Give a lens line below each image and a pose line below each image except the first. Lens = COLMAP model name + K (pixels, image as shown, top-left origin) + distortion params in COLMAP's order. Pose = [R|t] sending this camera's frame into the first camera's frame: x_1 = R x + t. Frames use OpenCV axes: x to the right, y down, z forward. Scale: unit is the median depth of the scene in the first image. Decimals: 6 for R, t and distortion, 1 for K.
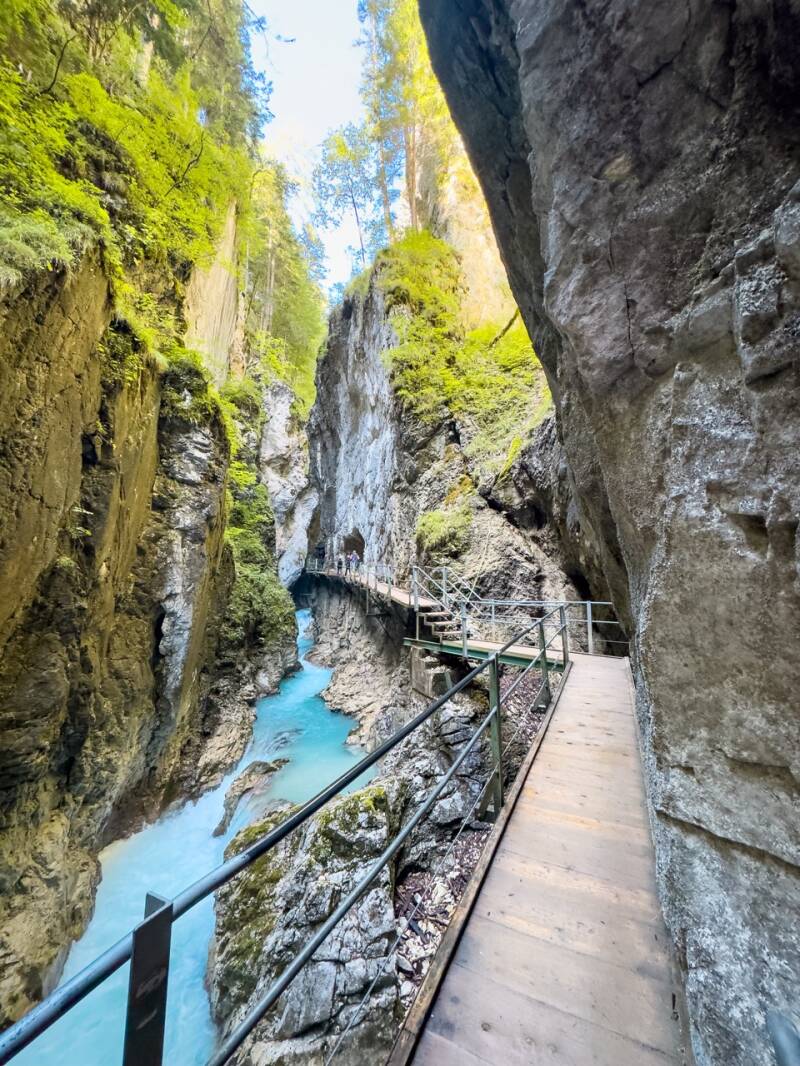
lens RADIAL K [[423.2, 0, 398.2], [0, 423.2, 531.3], [0, 0, 1]] dist [-0.000928, 0.000286]
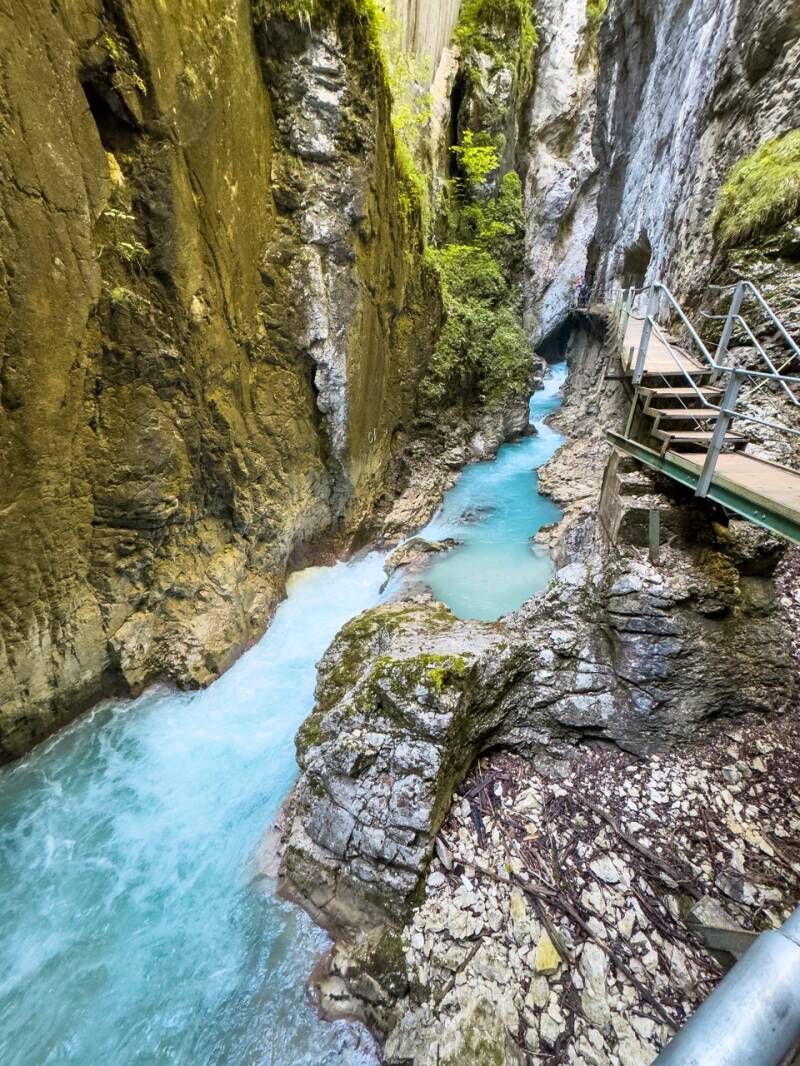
lens RADIAL K [[423.2, 0, 398.2], [0, 423.2, 531.3], [0, 0, 1]] dist [-0.000928, 0.000286]
pose [[0.814918, 0.251701, -0.522067, 0.107827], [0.072050, 0.849792, 0.522171, 0.047303], [0.575080, -0.463141, 0.674376, 0.364774]]
